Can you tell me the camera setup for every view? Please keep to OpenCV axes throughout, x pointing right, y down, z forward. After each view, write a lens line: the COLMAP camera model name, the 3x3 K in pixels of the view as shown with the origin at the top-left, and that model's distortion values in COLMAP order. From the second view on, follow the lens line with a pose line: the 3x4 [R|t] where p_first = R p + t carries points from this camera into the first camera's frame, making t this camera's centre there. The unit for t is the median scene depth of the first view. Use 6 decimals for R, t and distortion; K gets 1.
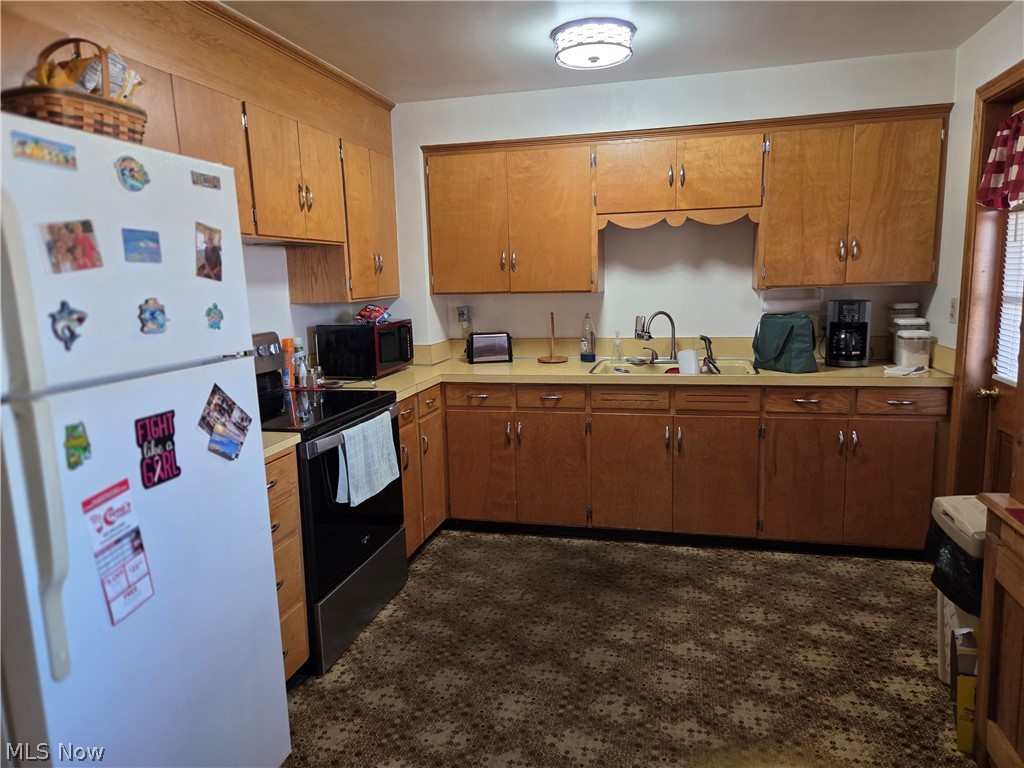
lens RADIAL K [[690.0, 0, 513.1], [0, 690.0, 379.0], [0, 0, 1]] dist [0.059863, -0.028373]
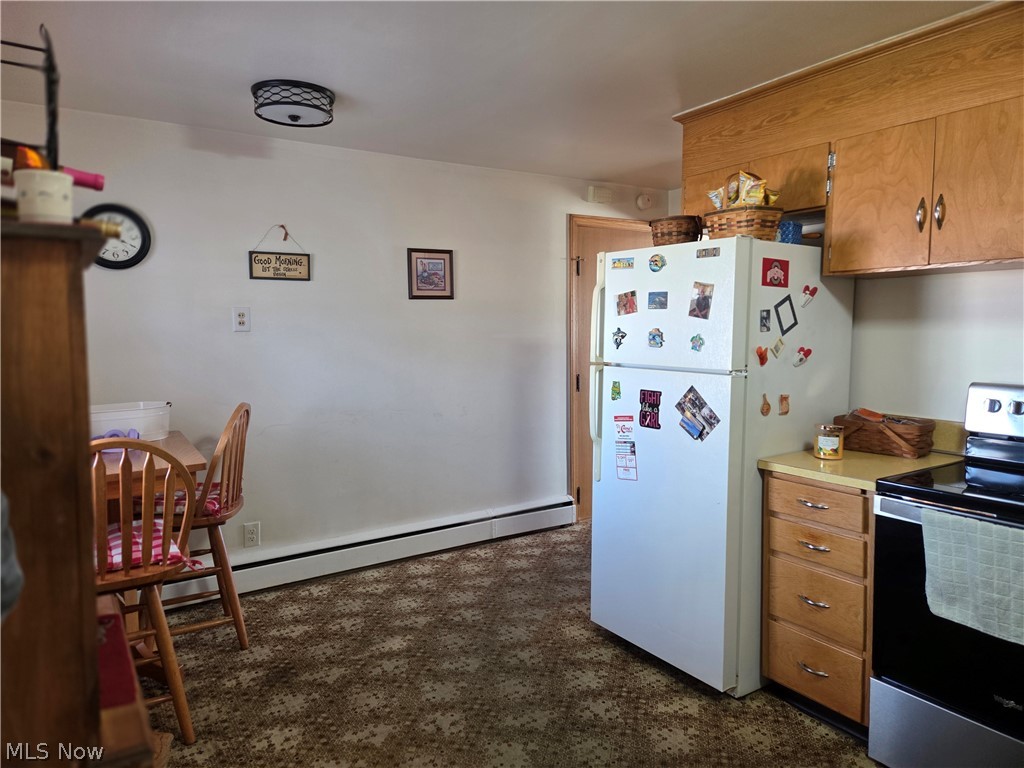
lens RADIAL K [[690.0, 0, 513.2], [0, 690.0, 385.9], [0, 0, 1]] dist [0.059863, -0.028373]
pose [[-0.674663, 0.099058, -0.731449, 0.419844], [-0.085415, 0.973819, 0.210666, -0.123289], [0.733167, 0.204605, -0.648539, 0.747710]]
